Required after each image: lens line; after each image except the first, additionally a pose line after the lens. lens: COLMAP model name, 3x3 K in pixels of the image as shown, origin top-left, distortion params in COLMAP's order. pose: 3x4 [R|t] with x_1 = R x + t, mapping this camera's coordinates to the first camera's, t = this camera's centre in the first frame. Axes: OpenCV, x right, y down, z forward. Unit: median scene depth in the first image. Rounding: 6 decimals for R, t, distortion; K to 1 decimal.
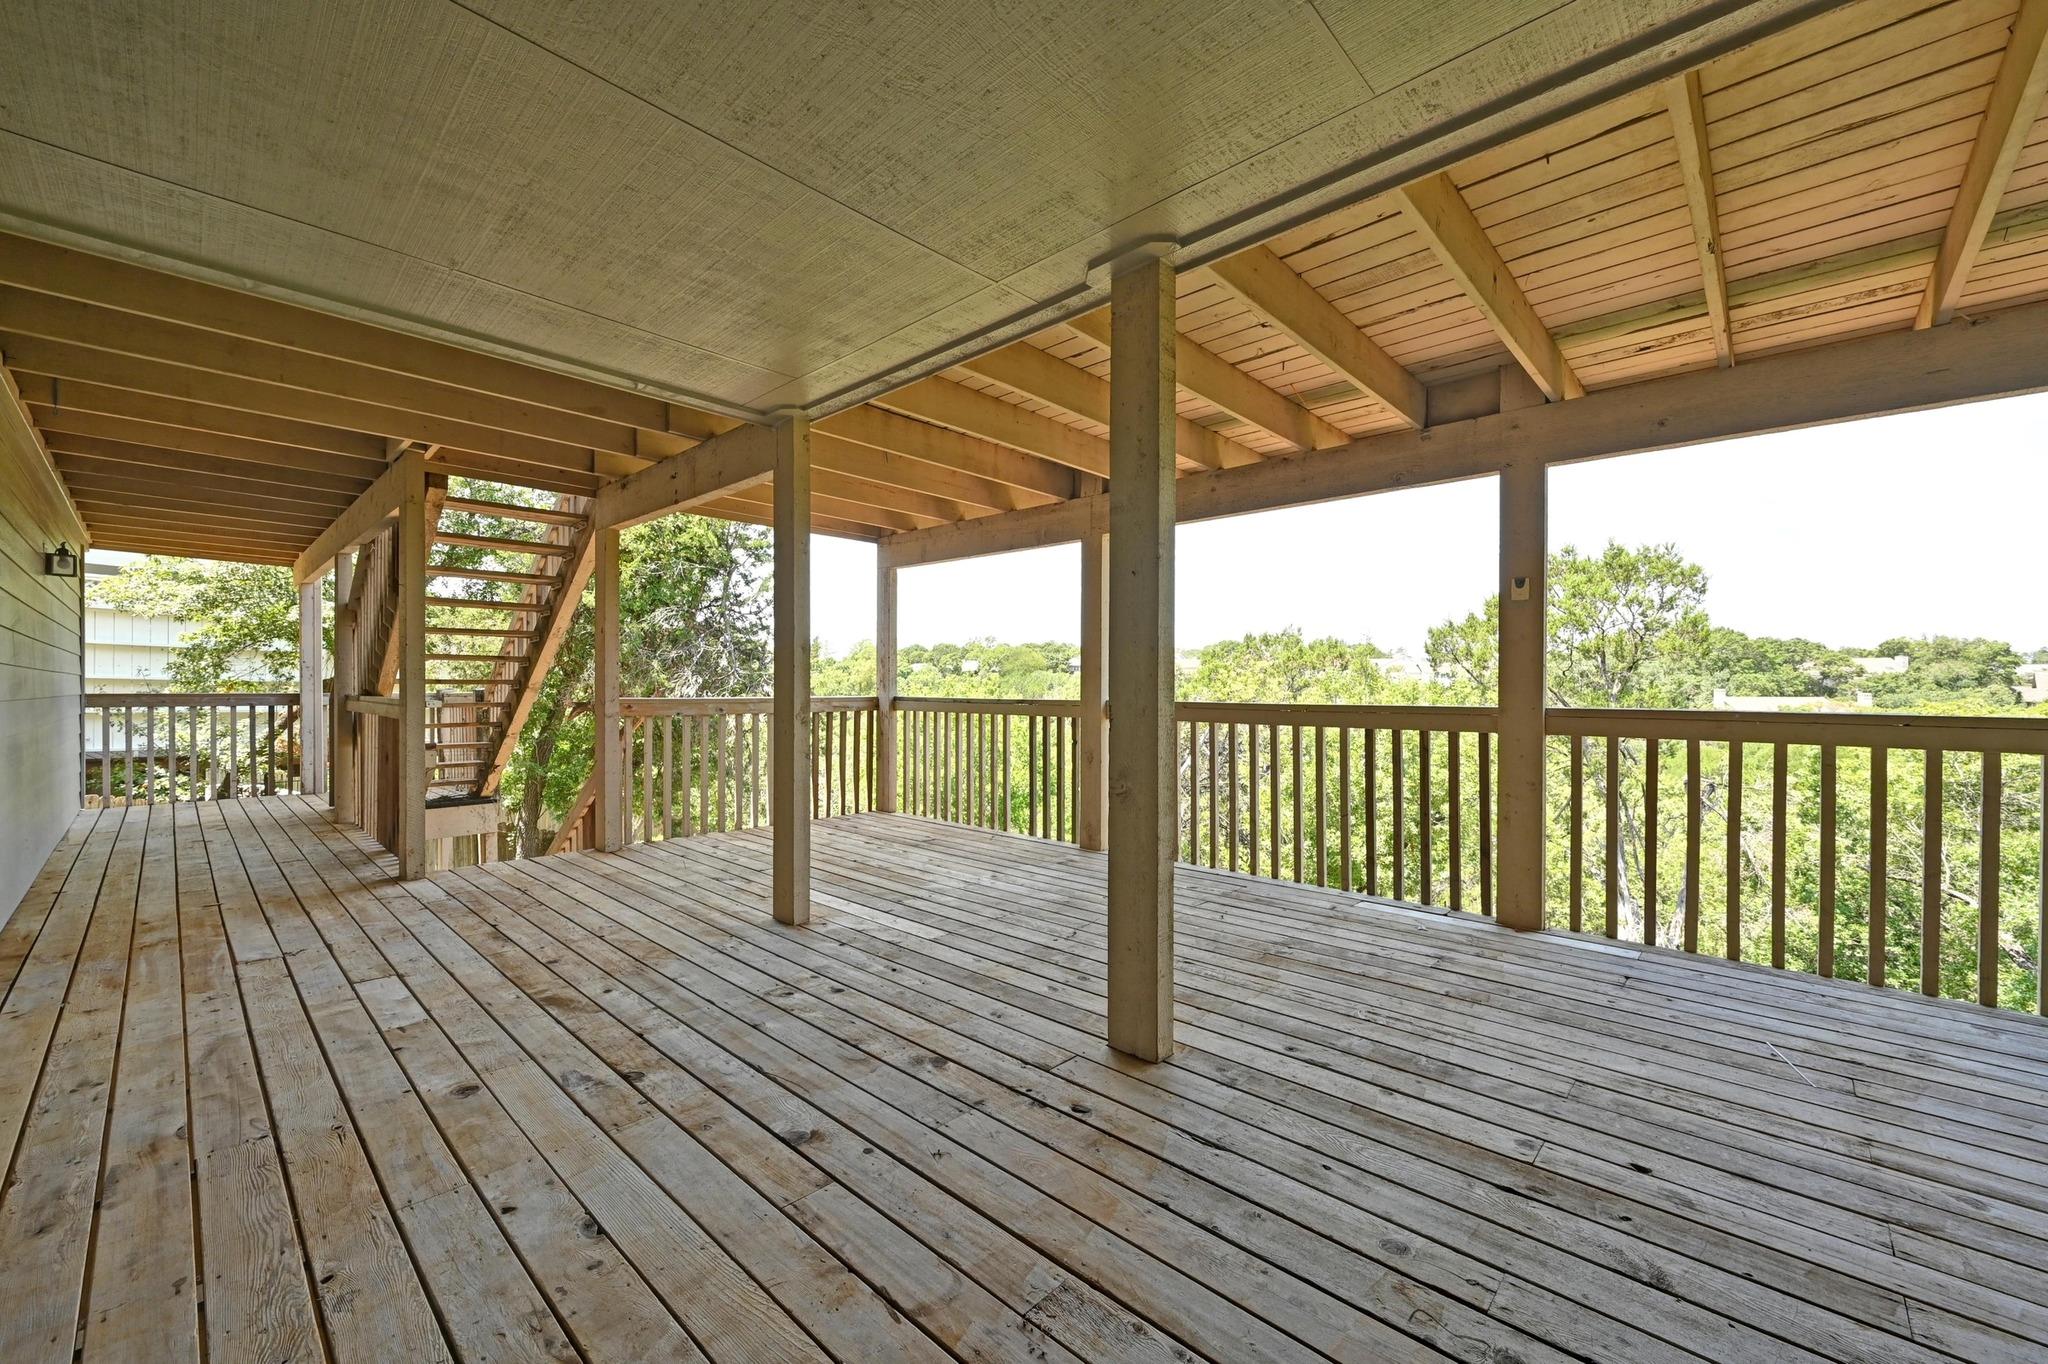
lens RADIAL K [[805.0, 0, 1021.9], [0, 805.0, 685.5], [0, 0, 1]] dist [0.001076, -0.000066]
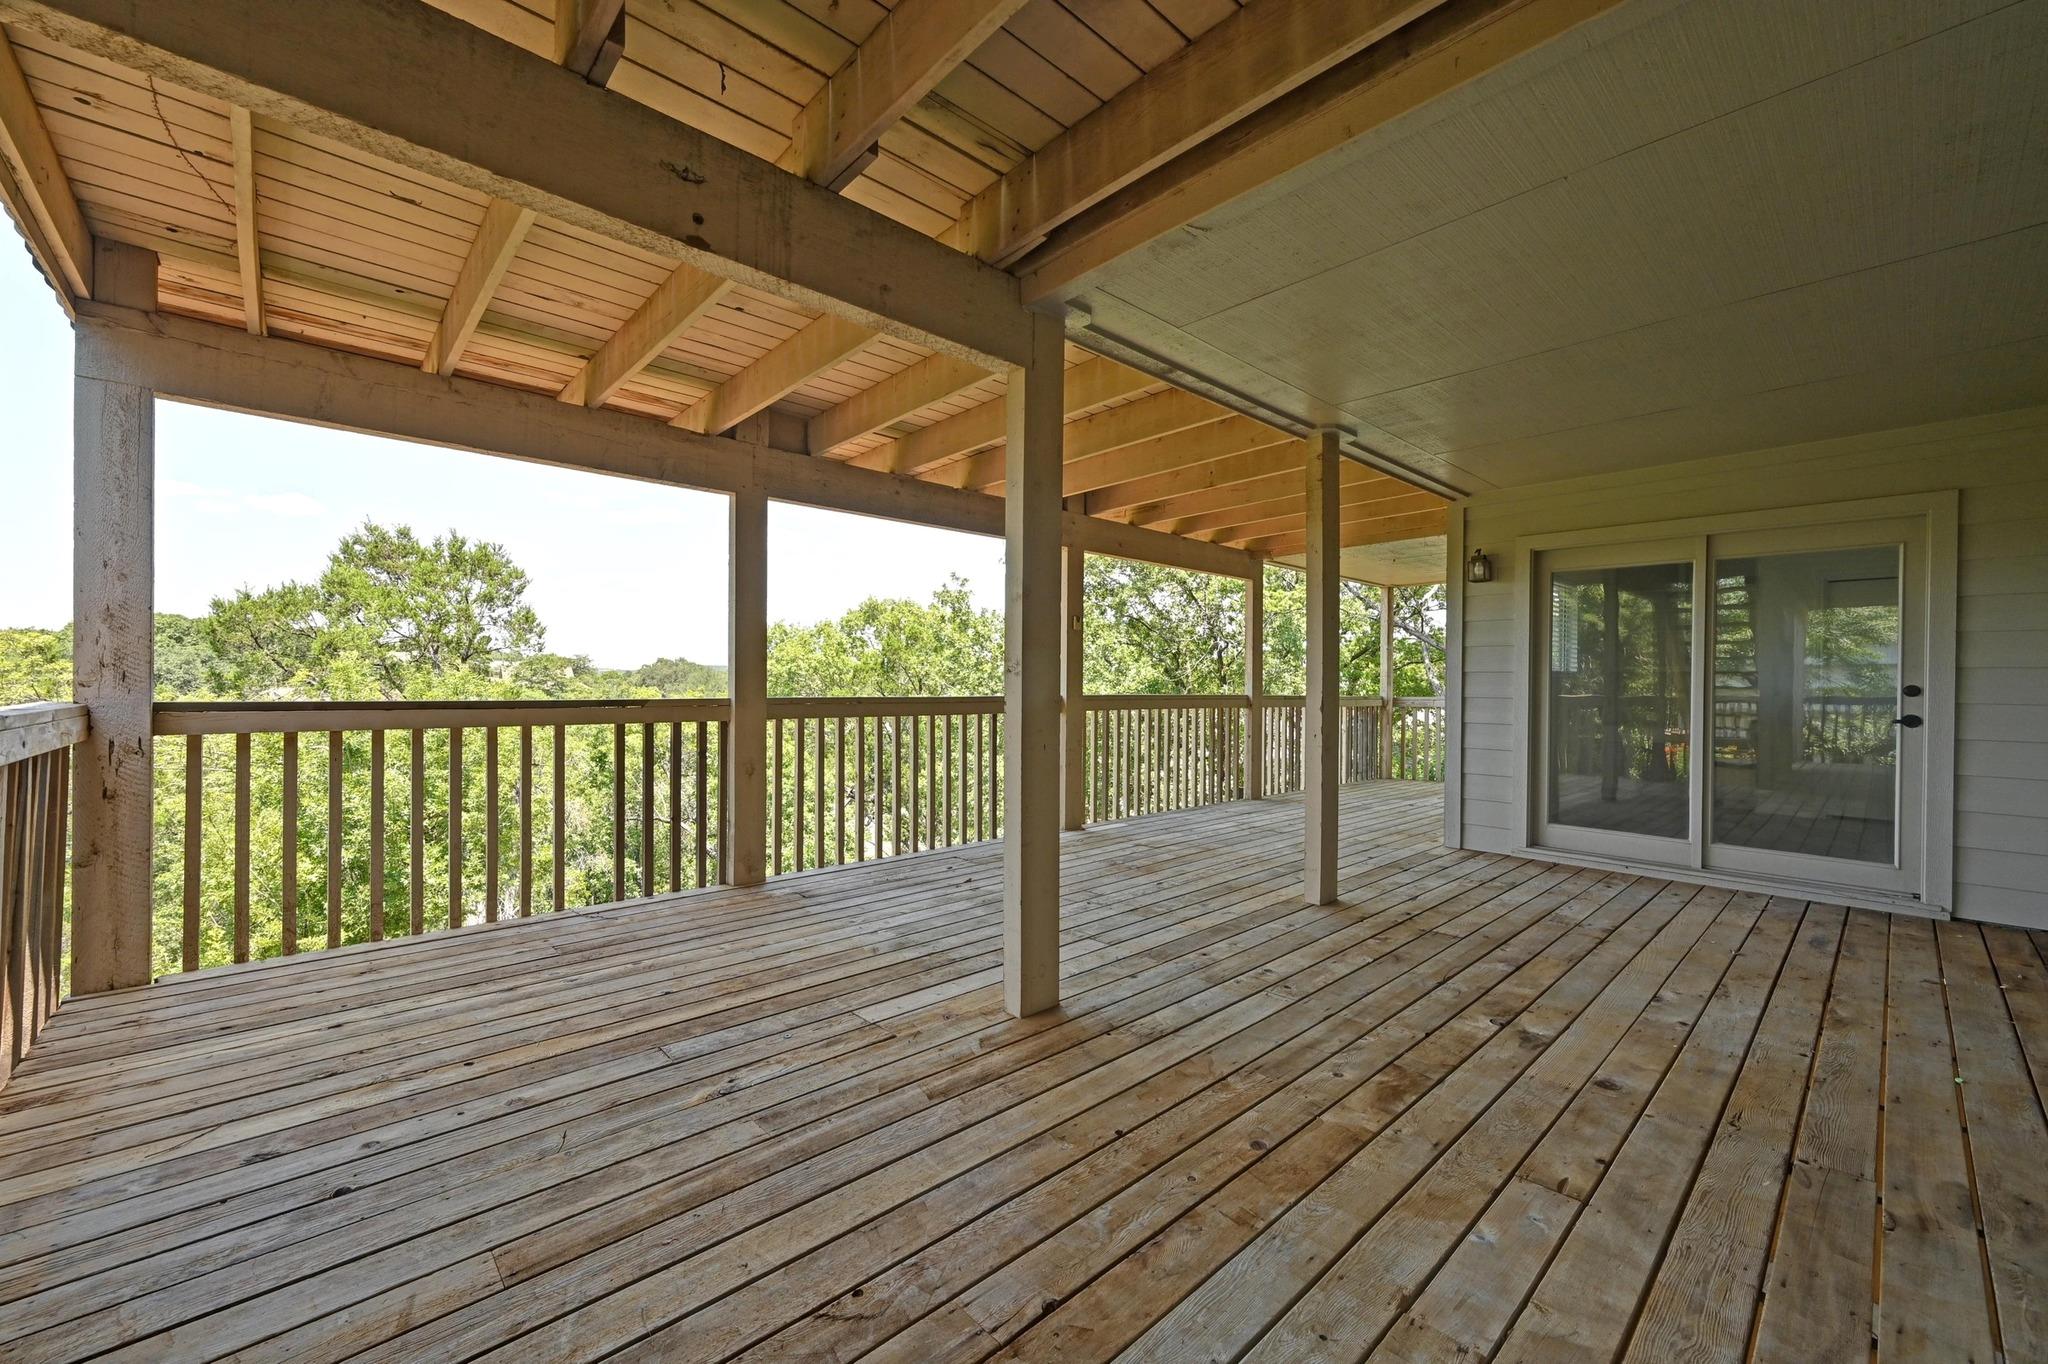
lens RADIAL K [[812.8, 0, 1025.9], [0, 812.8, 683.6], [0, 0, 1]] dist [0.000715, 0.000337]
pose [[0.070522, -0.003805, 0.997503, -0.708217], [-0.006873, 0.999967, 0.004300, -0.001327], [-0.997487, -0.007159, 0.070493, 0.668781]]
